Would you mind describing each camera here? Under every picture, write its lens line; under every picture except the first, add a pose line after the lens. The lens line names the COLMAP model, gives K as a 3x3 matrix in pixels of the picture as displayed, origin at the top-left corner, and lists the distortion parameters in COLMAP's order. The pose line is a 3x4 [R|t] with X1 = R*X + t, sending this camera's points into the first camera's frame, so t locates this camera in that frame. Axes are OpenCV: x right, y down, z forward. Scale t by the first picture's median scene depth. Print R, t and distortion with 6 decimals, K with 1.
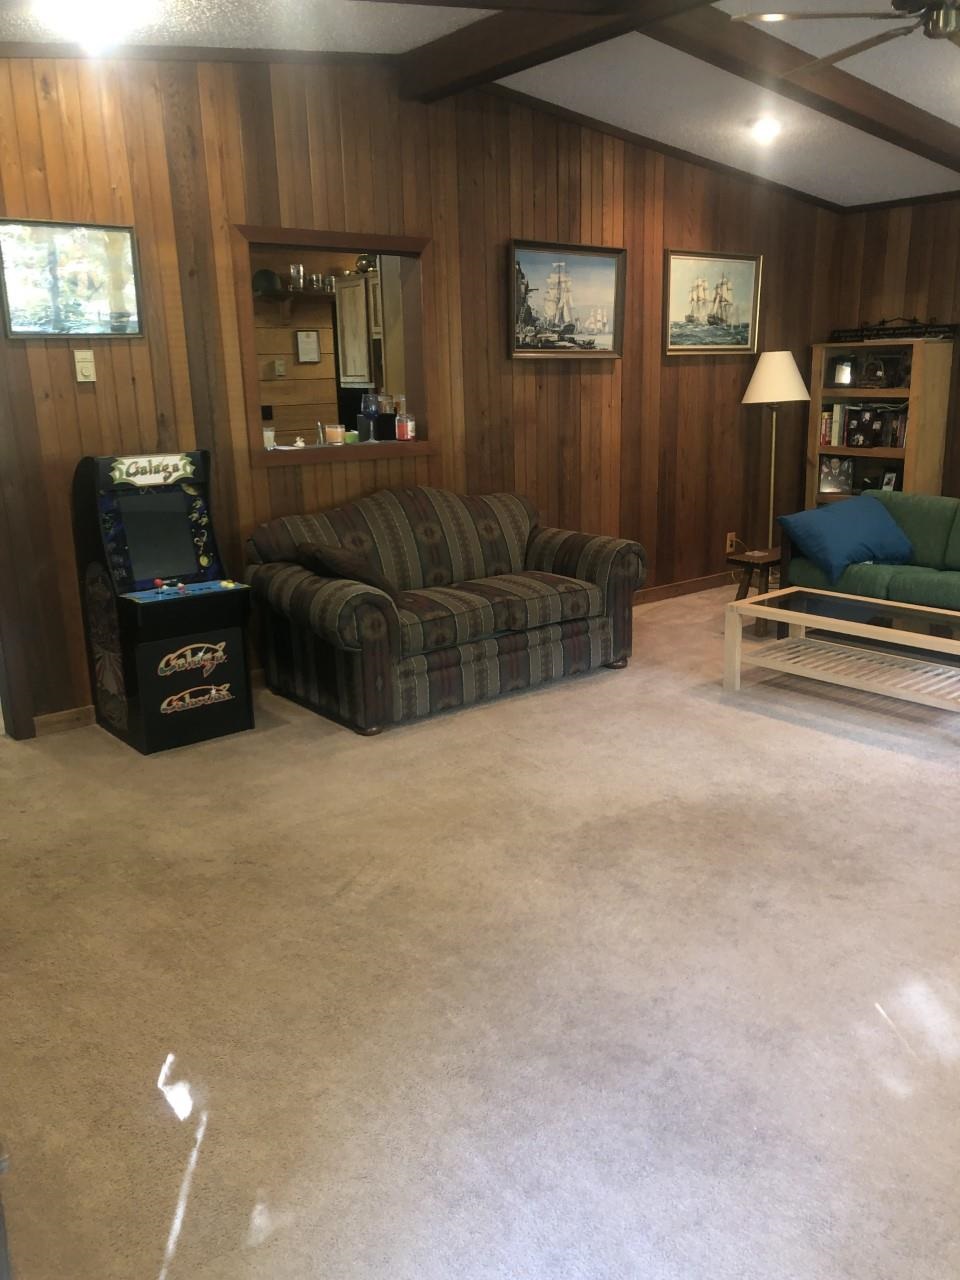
lens RADIAL K [[1055.9, 0, 479.2], [0, 1055.9, 640.1], [0, 0, 1]] dist [0.057132, -0.021300]
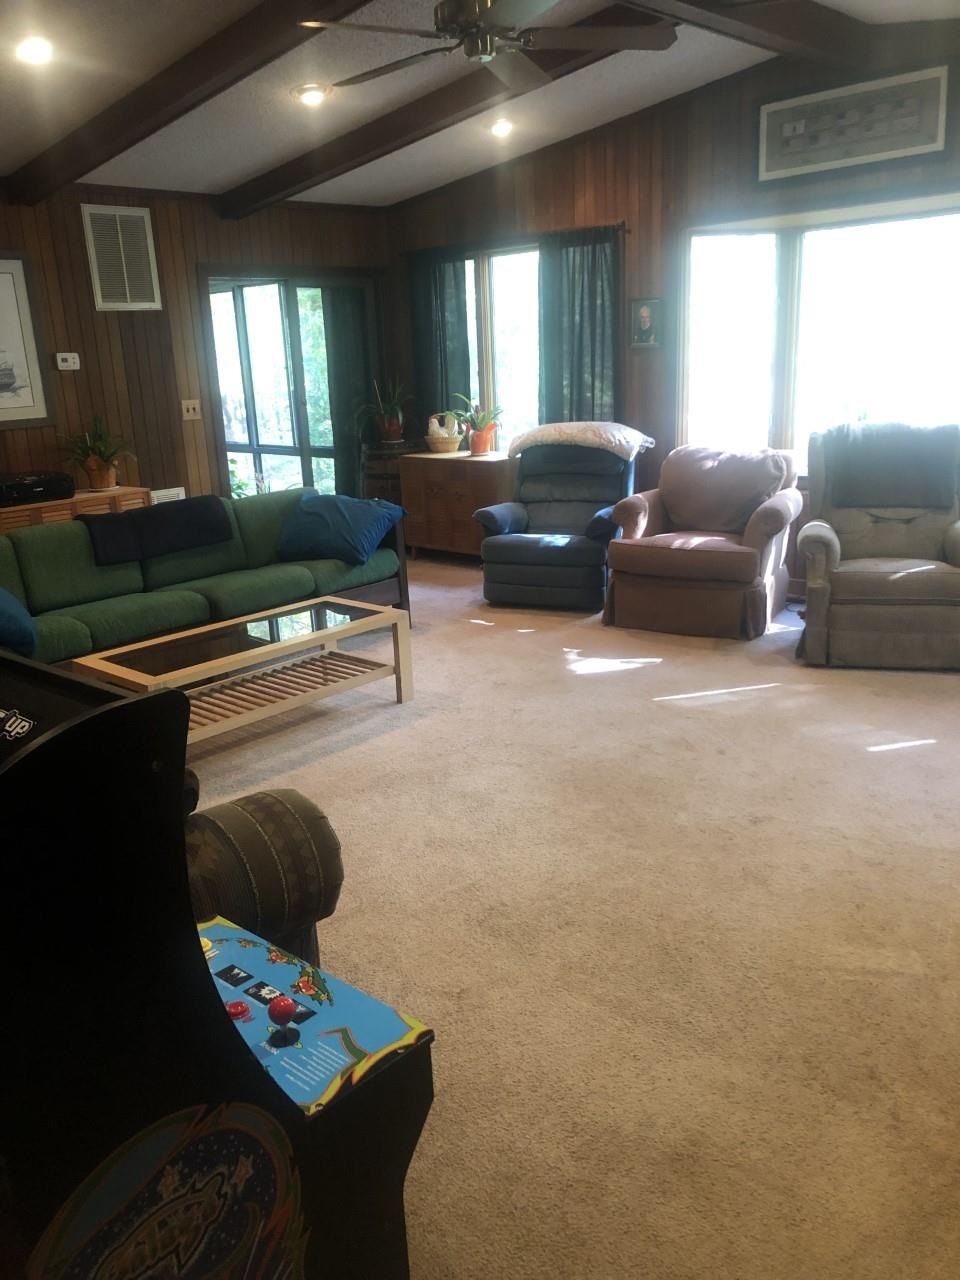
lens RADIAL K [[1055.9, 0, 477.5], [0, 1055.9, 638.6], [0, 0, 1]] dist [0.057132, -0.021300]
pose [[-0.133453, -0.245982, 0.960043, -0.677274], [0.292297, 0.915848, 0.275289, -0.269538], [-0.946970, 0.317356, -0.050323, 1.032855]]
